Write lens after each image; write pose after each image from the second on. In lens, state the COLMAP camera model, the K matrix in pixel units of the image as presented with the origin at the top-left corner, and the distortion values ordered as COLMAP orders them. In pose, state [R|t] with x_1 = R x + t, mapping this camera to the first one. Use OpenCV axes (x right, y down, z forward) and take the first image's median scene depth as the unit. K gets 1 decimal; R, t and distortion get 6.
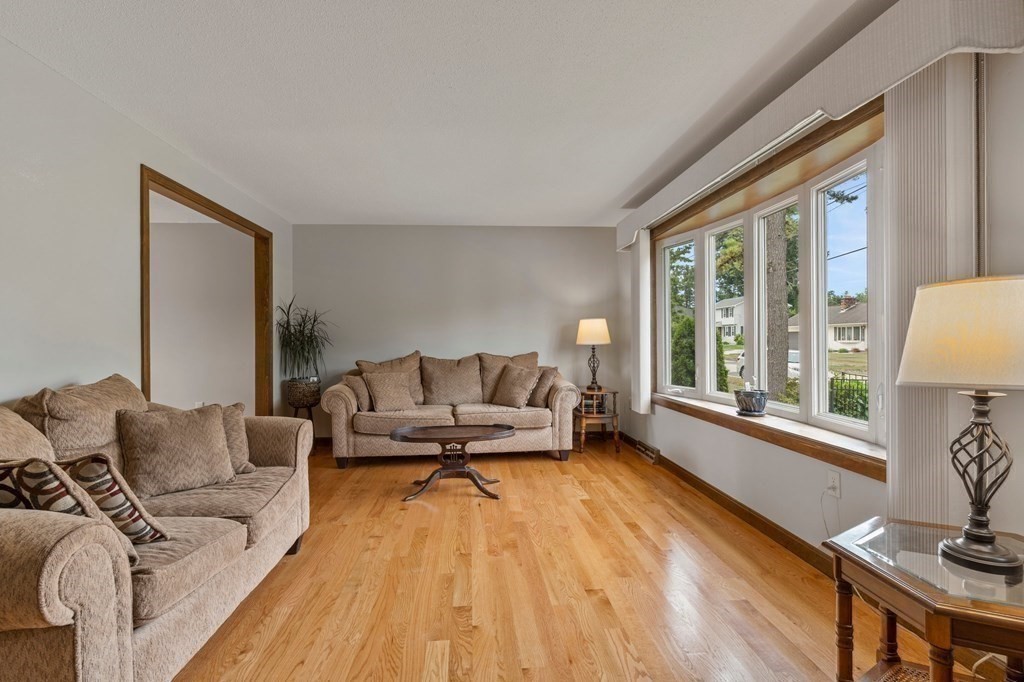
lens RADIAL K [[488.2, 0, 511.7], [0, 488.2, 340.5], [0, 0, 1]] dist [0.000675, -0.000271]
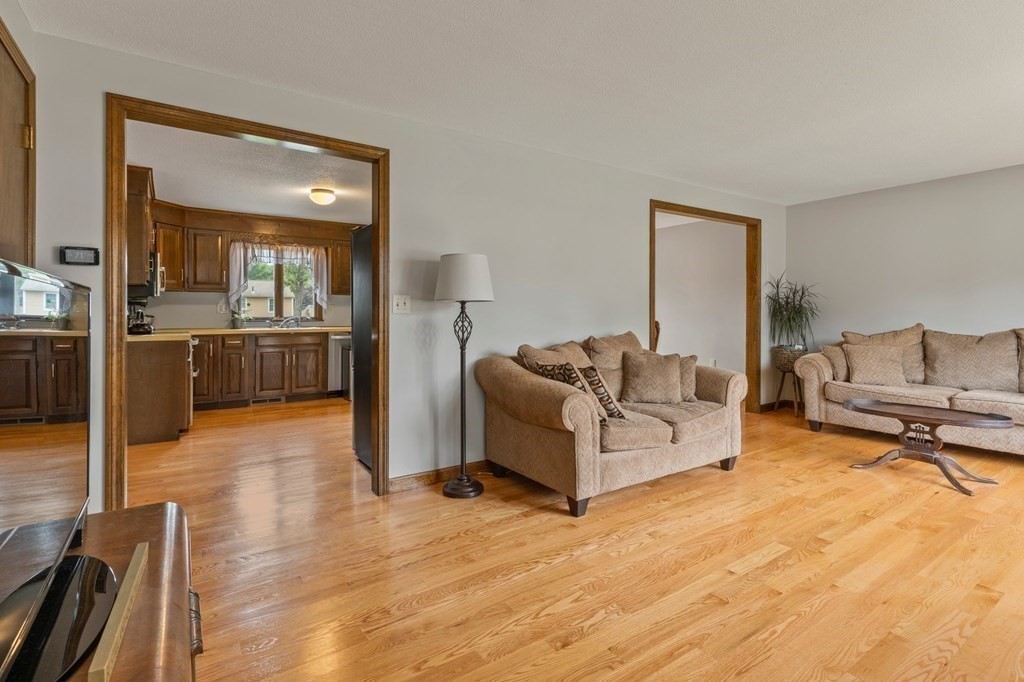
lens RADIAL K [[504.7, 0, 510.0], [0, 504.7, 314.6], [0, 0, 1]] dist [0.001592, 0.000001]
pose [[0.493276, 0.009994, -0.869816, 0.503257], [-0.002143, 0.999945, 0.010274, -0.006560], [0.869870, -0.003204, 0.493270, -0.222981]]
